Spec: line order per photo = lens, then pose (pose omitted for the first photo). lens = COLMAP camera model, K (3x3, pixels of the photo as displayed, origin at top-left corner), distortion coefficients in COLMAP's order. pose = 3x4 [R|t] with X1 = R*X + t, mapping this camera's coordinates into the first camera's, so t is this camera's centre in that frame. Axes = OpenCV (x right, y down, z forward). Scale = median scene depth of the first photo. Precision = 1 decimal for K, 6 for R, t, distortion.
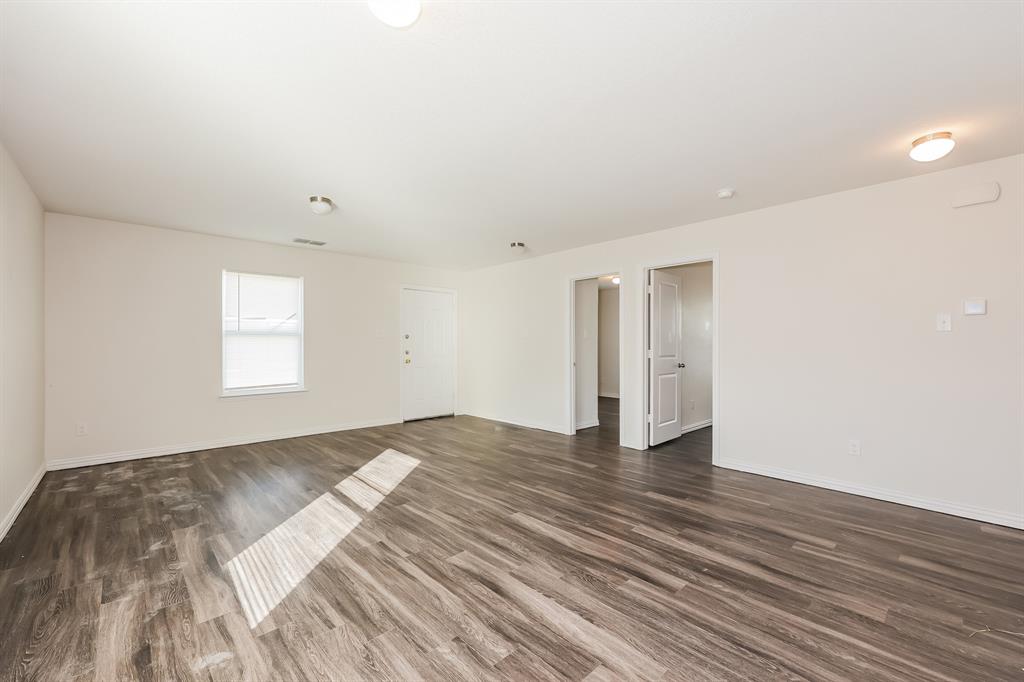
lens RADIAL K [[417.0, 0, 512.0], [0, 417.0, 347.9], [0, 0, 1]] dist [0.001361, 0.000111]
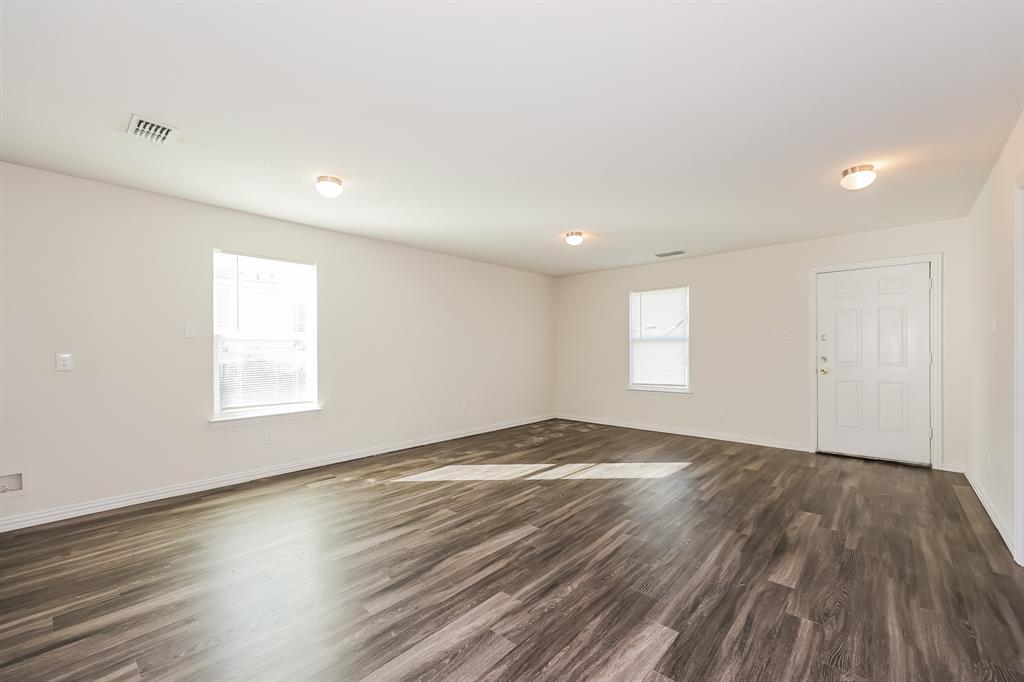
lens RADIAL K [[416.0, 0, 510.9], [0, 416.0, 343.6], [0, 0, 1]] dist [0.001638, 0.000373]
pose [[0.089266, -0.016904, -0.995864, 1.039120], [-0.003613, 0.999844, -0.017295, -0.003581], [0.996001, 0.005142, 0.089191, 0.934961]]
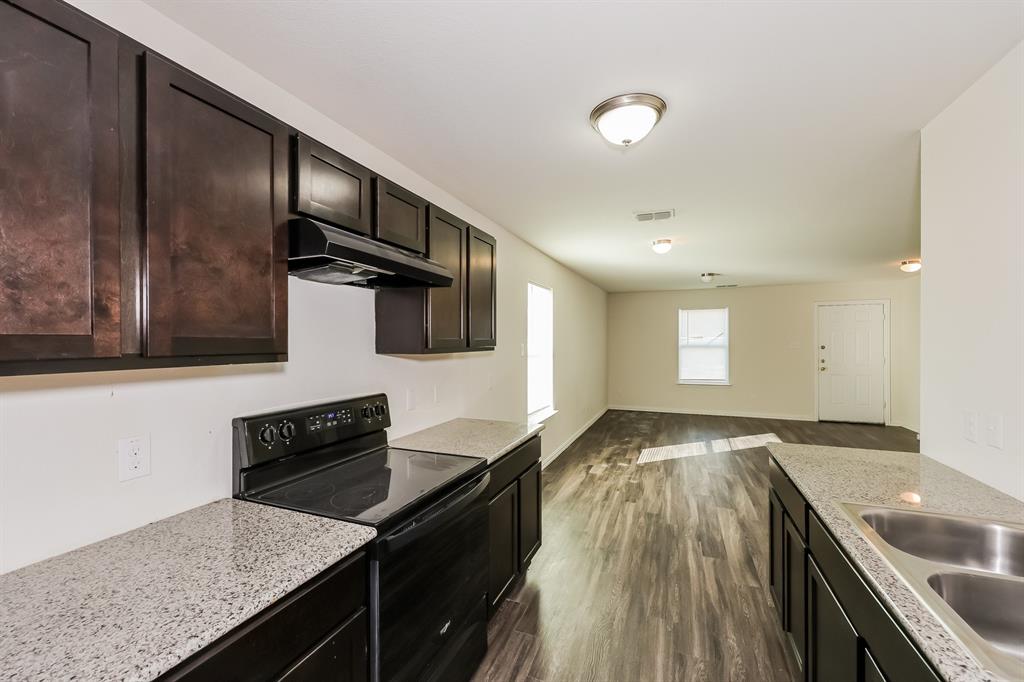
lens RADIAL K [[416.0, 0, 510.9], [0, 416.0, 343.6], [0, 0, 1]] dist [0.001638, 0.000373]
pose [[0.423907, 0.002695, -0.905702, 1.017095], [-0.001535, 0.999996, 0.002257, -0.092994], [0.905705, 0.000434, 0.423909, -0.628961]]
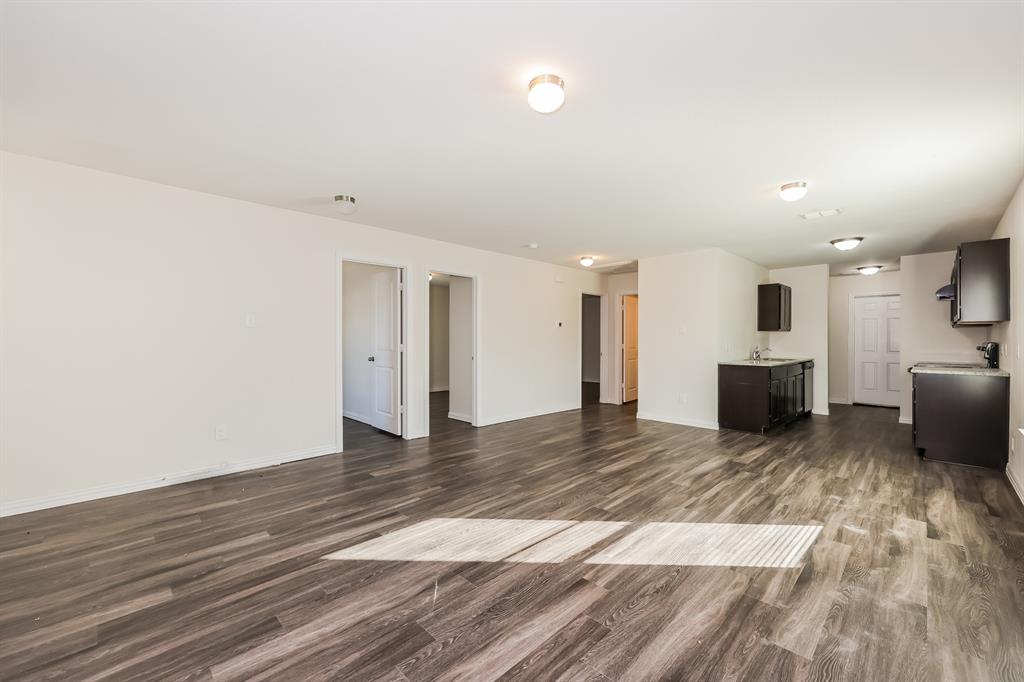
lens RADIAL K [[416.0, 0, 510.9], [0, 416.0, 343.6], [0, 0, 1]] dist [0.001638, 0.000373]
pose [[-0.032499, -0.005396, 0.999457, -1.373203], [0.003739, 0.999978, 0.005520, -0.005950], [-0.999465, 0.003916, -0.032478, 1.428763]]
